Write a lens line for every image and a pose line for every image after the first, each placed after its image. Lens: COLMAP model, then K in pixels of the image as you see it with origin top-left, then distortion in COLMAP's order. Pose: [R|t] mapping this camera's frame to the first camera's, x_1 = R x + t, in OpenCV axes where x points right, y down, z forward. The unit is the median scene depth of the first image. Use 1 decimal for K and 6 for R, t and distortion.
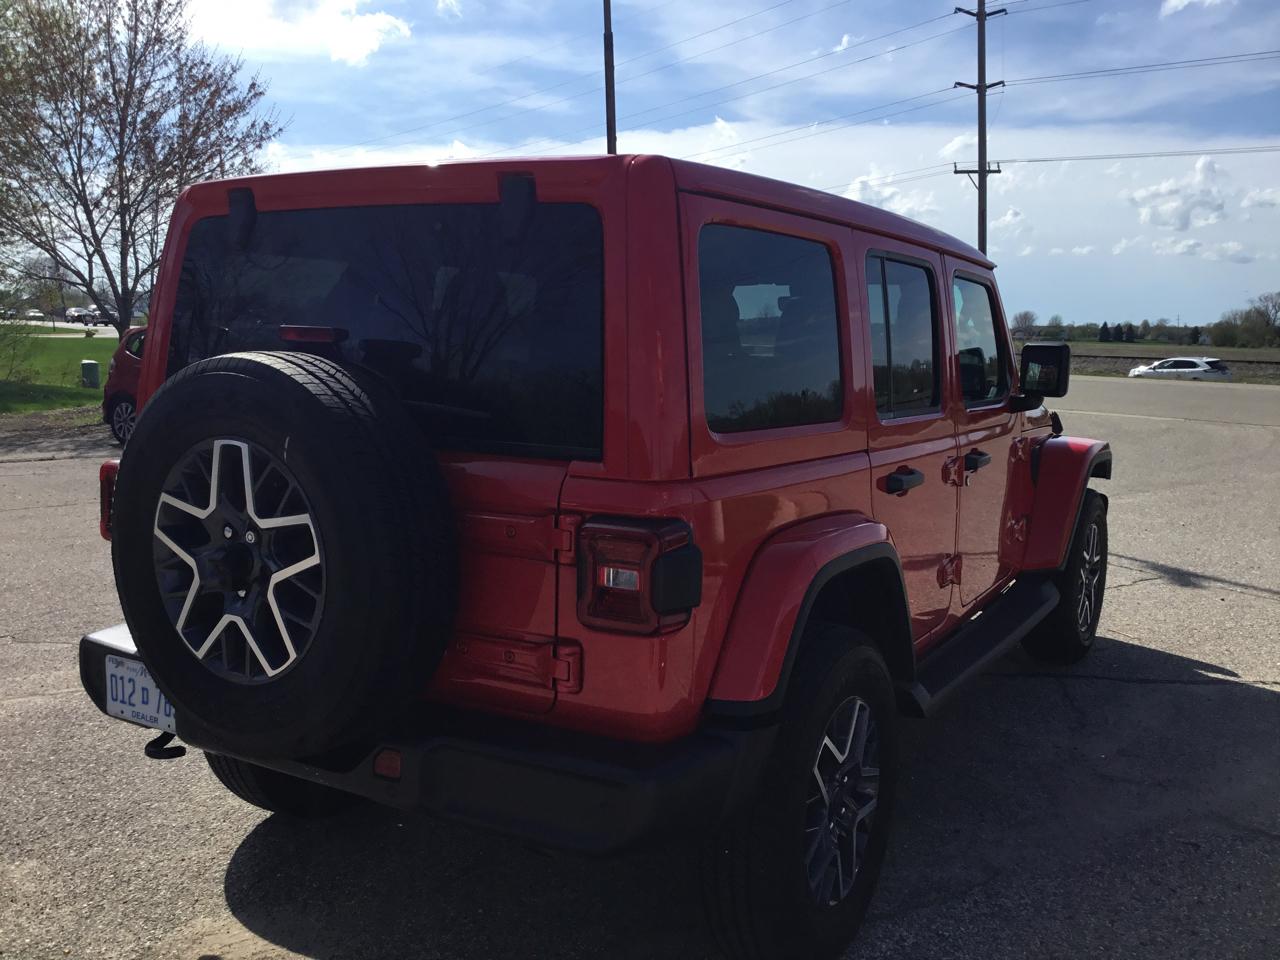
lens RADIAL K [[1116.4, 0, 638.9], [0, 1116.4, 469.6], [0, 0, 1]] dist [-0.036460, -0.001965]
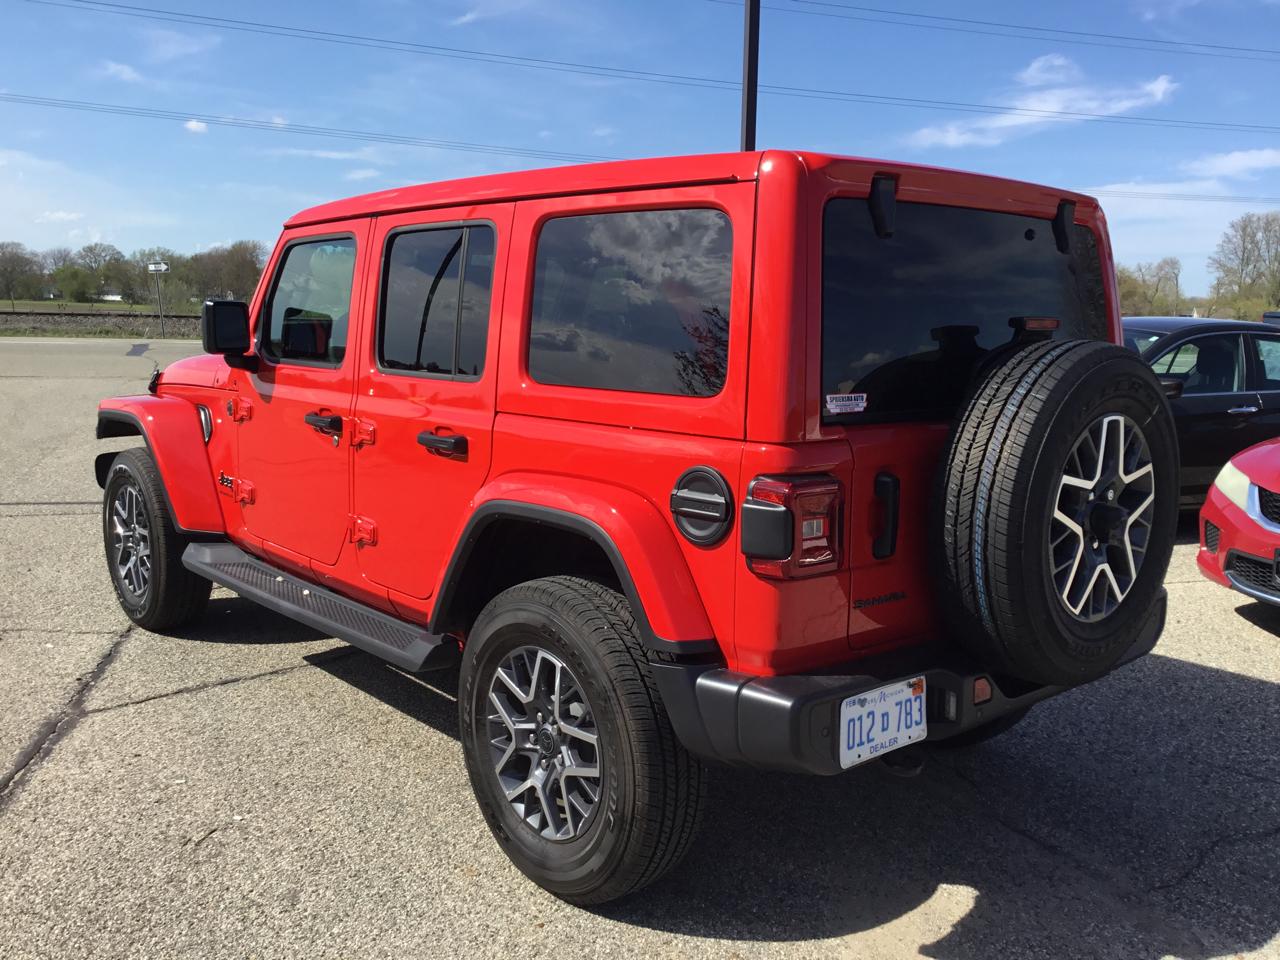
lens RADIAL K [[1182.3, 0, 639.5], [0, 1182.3, 474.7], [0, 0, 1]] dist [0.019772, 0.000000]
pose [[0.327803, -0.148170, 0.933054, -1.703899], [0.097020, 0.987683, 0.122760, -0.167587], [-0.939751, 0.050284, 0.338141, 1.035845]]
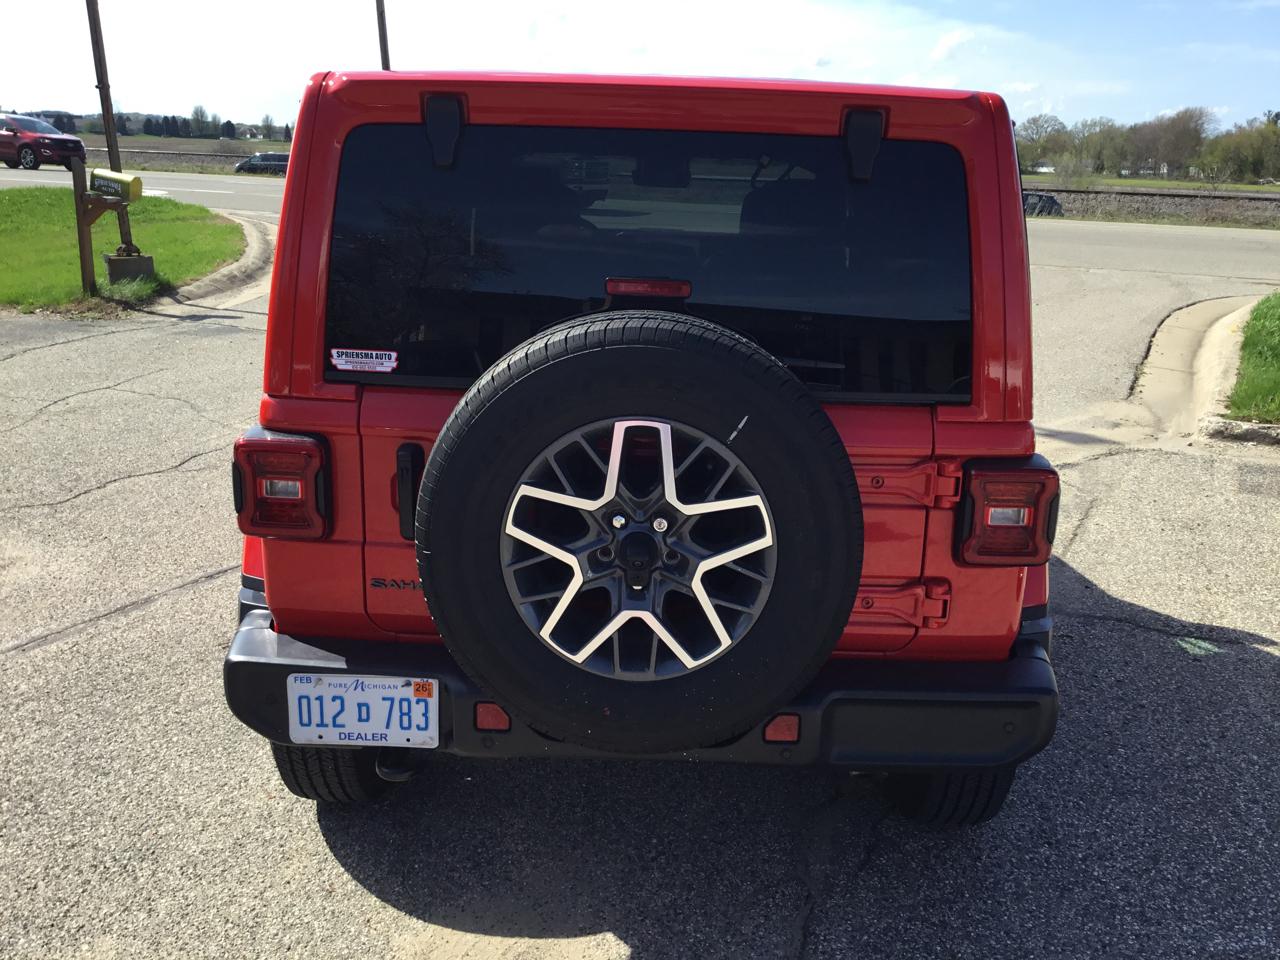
lens RADIAL K [[1182.3, 0, 646.6], [0, 1182.3, 493.1], [0, 0, 1]] dist [0.019772, 0.000000]
pose [[0.879560, -0.124890, 0.459104, -0.791582], [0.042036, 0.981559, 0.186479, -0.143065], [-0.473927, -0.144721, 0.868590, 0.172720]]
